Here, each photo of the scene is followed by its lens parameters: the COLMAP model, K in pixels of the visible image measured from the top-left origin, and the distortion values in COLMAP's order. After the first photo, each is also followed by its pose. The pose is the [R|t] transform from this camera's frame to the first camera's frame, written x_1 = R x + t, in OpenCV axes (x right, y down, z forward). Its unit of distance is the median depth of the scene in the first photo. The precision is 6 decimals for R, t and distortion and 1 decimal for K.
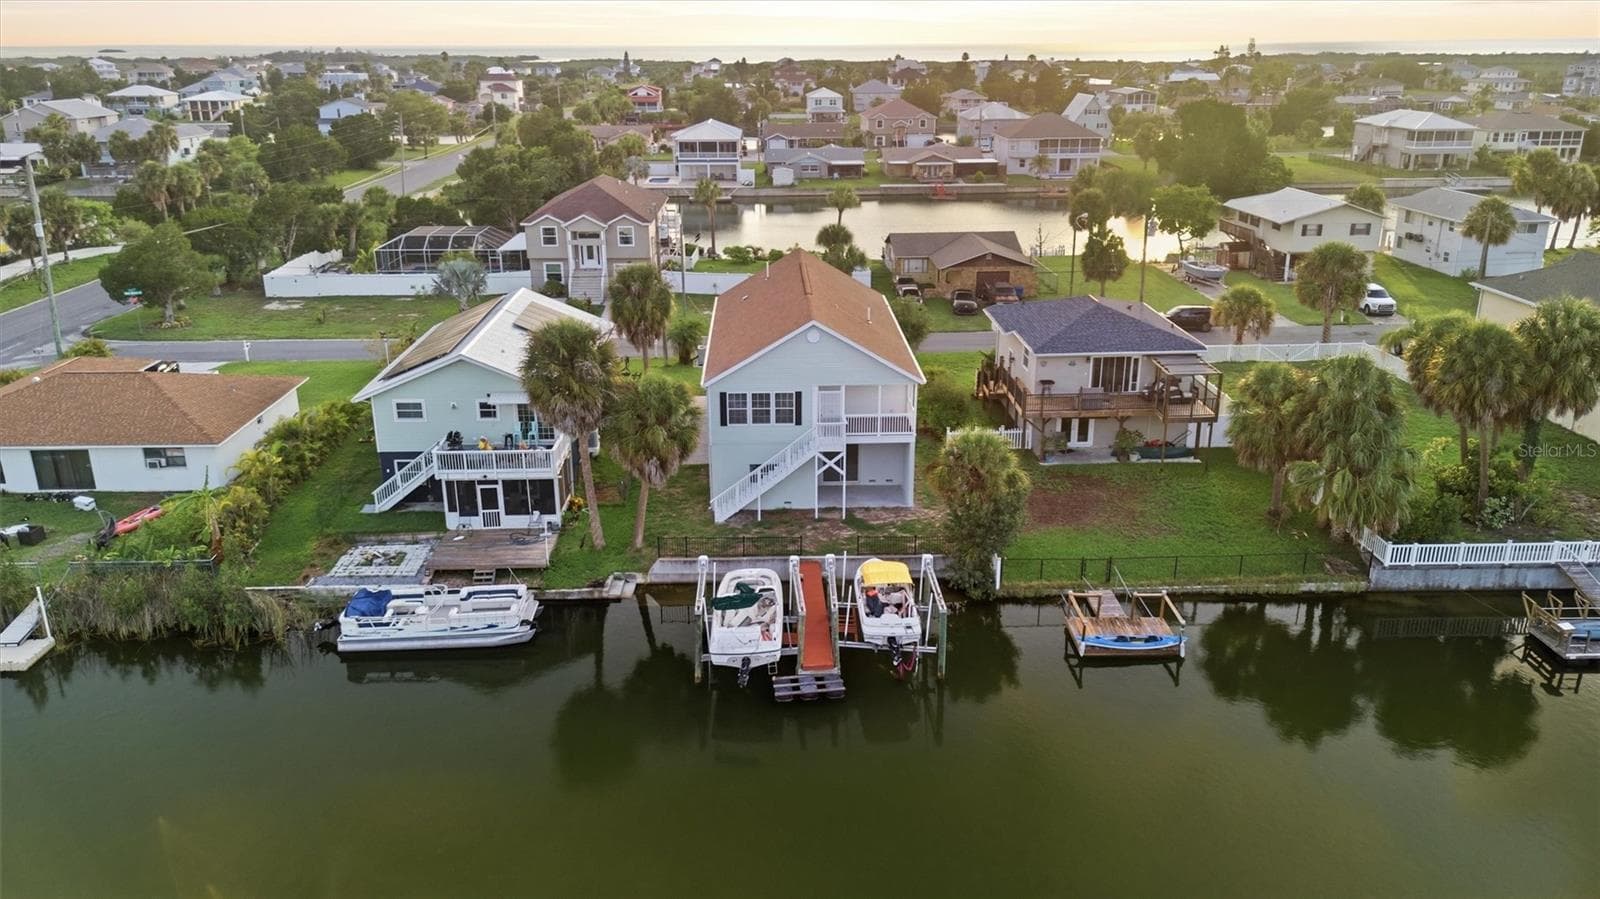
lens RADIAL K [[1173.3, 0, 799.6], [0, 1173.3, 449.6], [0, 0, 1]] dist [0.070112, -0.087202]
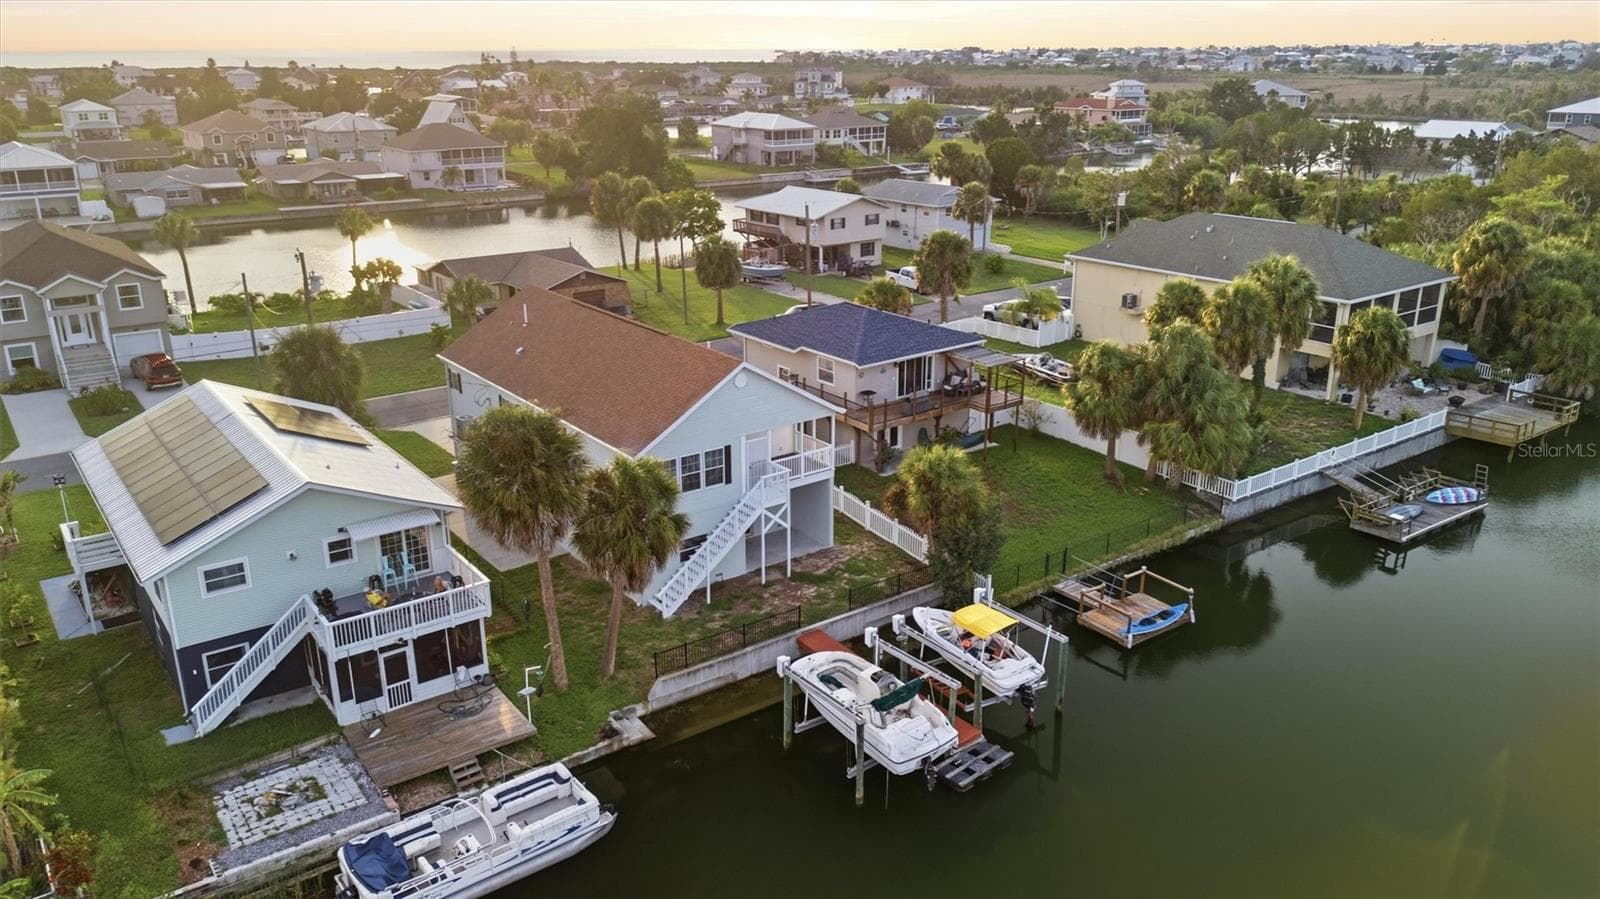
lens RADIAL K [[1173.3, 0, 802.4], [0, 1173.3, 452.9], [0, 0, 1]] dist [0.070112, -0.087202]
pose [[0.817937, -0.184096, 0.545058, -0.417113], [0.185904, 0.981169, 0.052419, -0.077306], [-0.544444, 0.058453, 0.836758, 0.239077]]
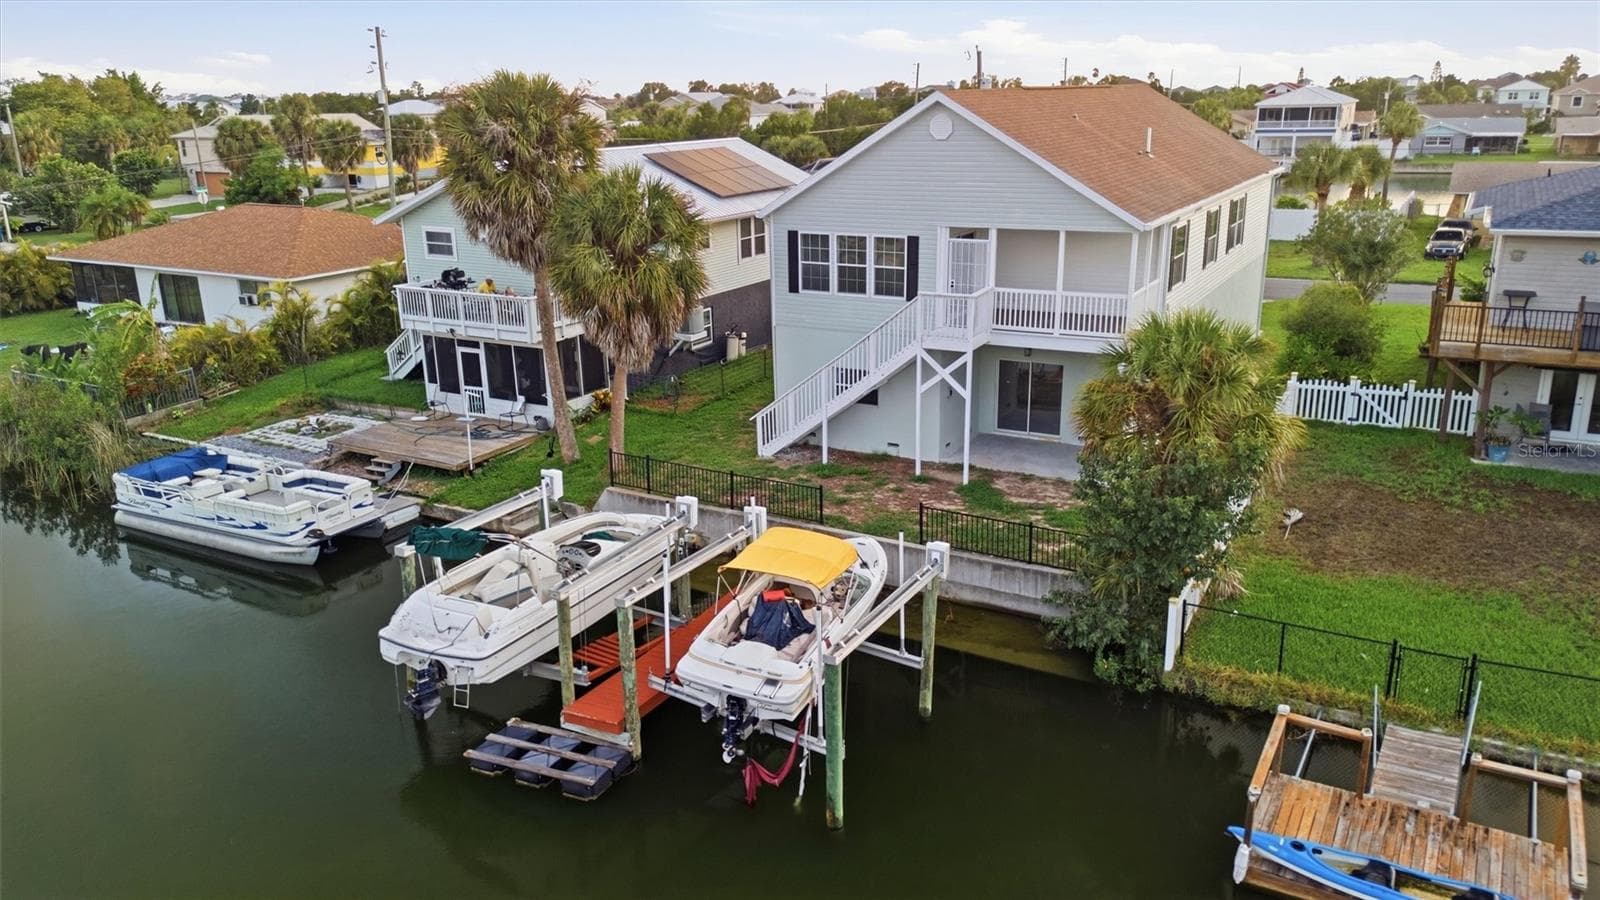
lens RADIAL K [[1173.3, 0, 800.7], [0, 1173.3, 444.5], [0, 0, 1]] dist [0.070112, -0.087202]
pose [[0.854892, 0.136808, -0.500442, 0.234133], [-0.154797, 0.987930, 0.005640, 0.049320], [0.495174, 0.072645, 0.865752, 0.495085]]
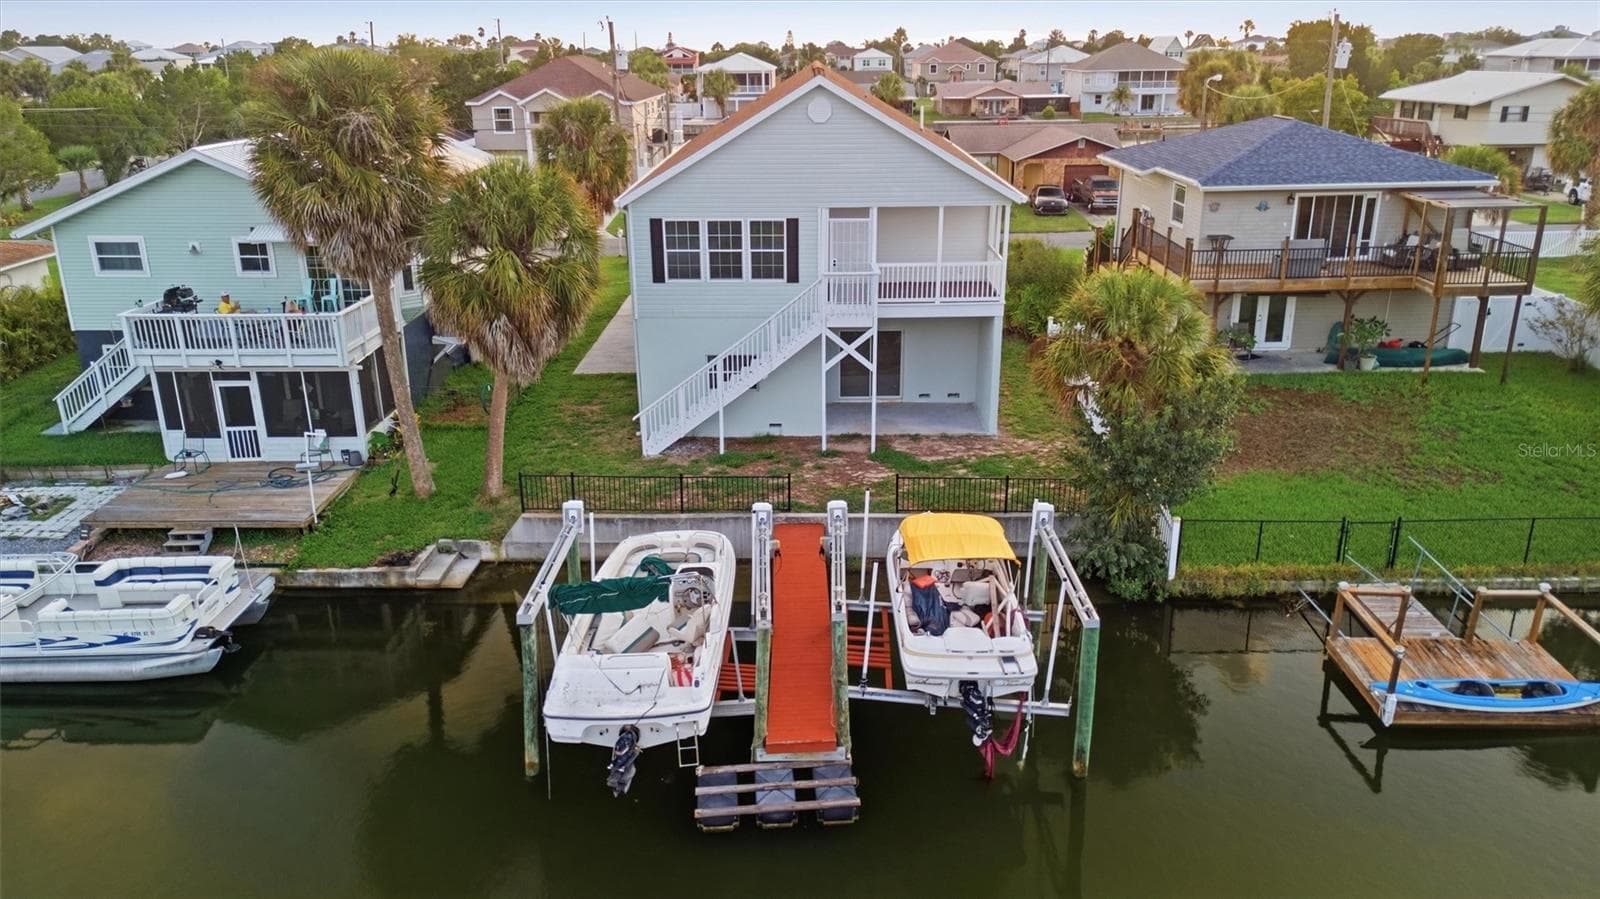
lens RADIAL K [[1173.3, 0, 800.5], [0, 1173.3, 445.7], [0, 0, 1]] dist [0.070112, -0.087202]
pose [[0.999159, 0.009136, -0.039975, 0.025230], [-0.009260, 0.999953, -0.002915, 0.057338], [0.039946, 0.003282, 0.999196, 0.434743]]
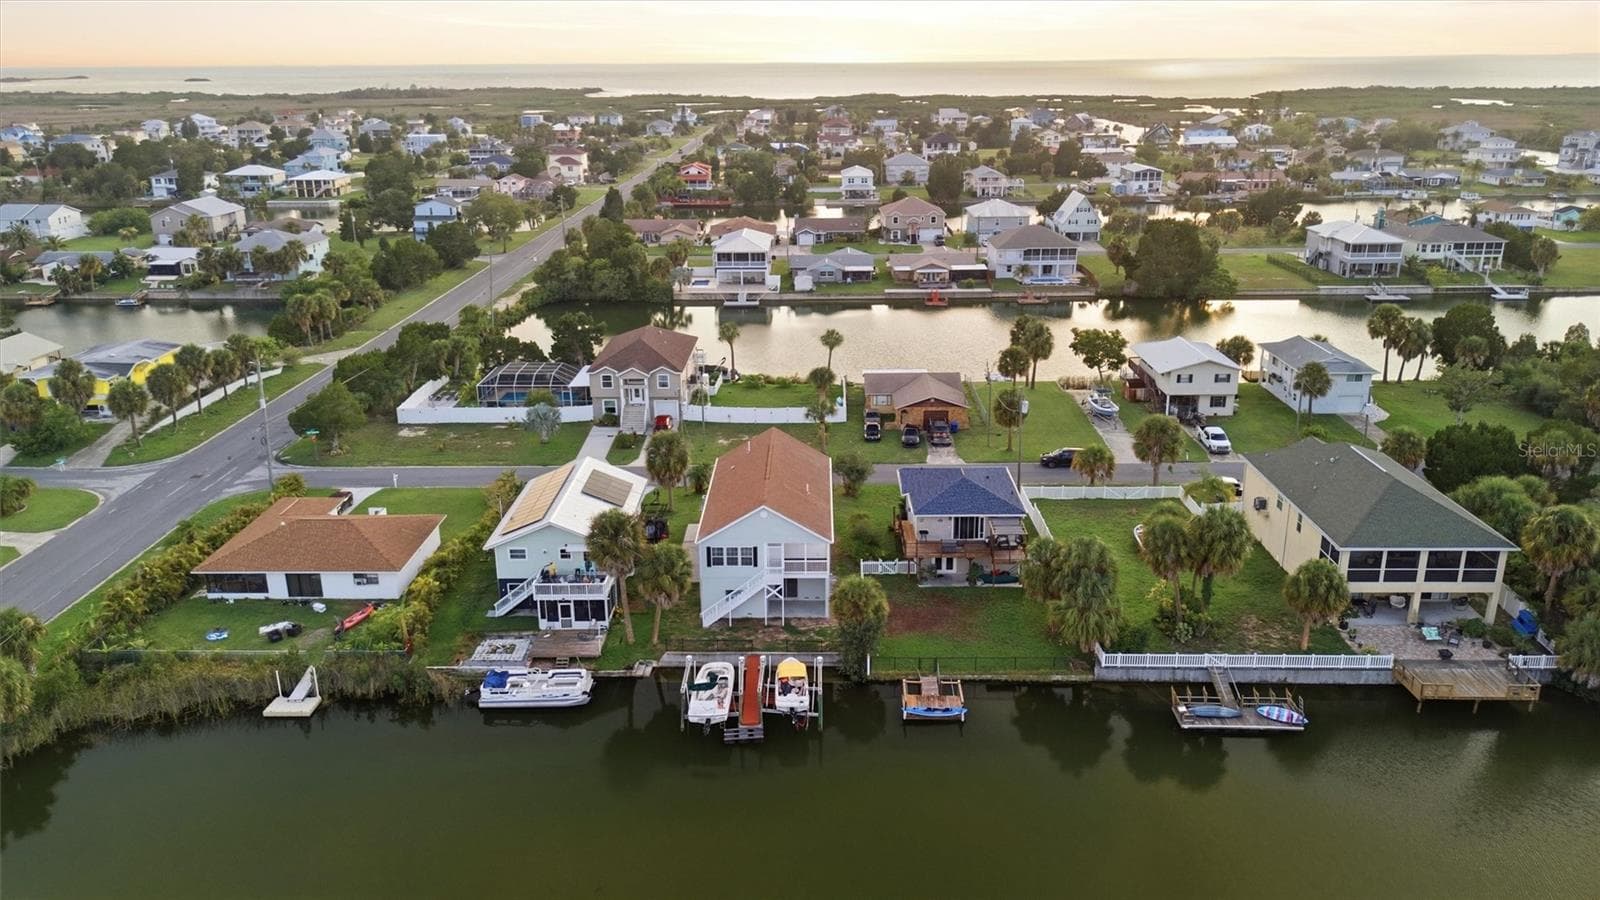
lens RADIAL K [[1173.3, 0, 798.9], [0, 1173.3, 437.0], [0, 0, 1]] dist [0.070112, -0.087202]
pose [[0.998823, 0.010245, -0.047407, 0.131289], [-0.011402, 0.999642, -0.024185, -0.158708], [0.047143, 0.024697, 0.998583, -0.603325]]
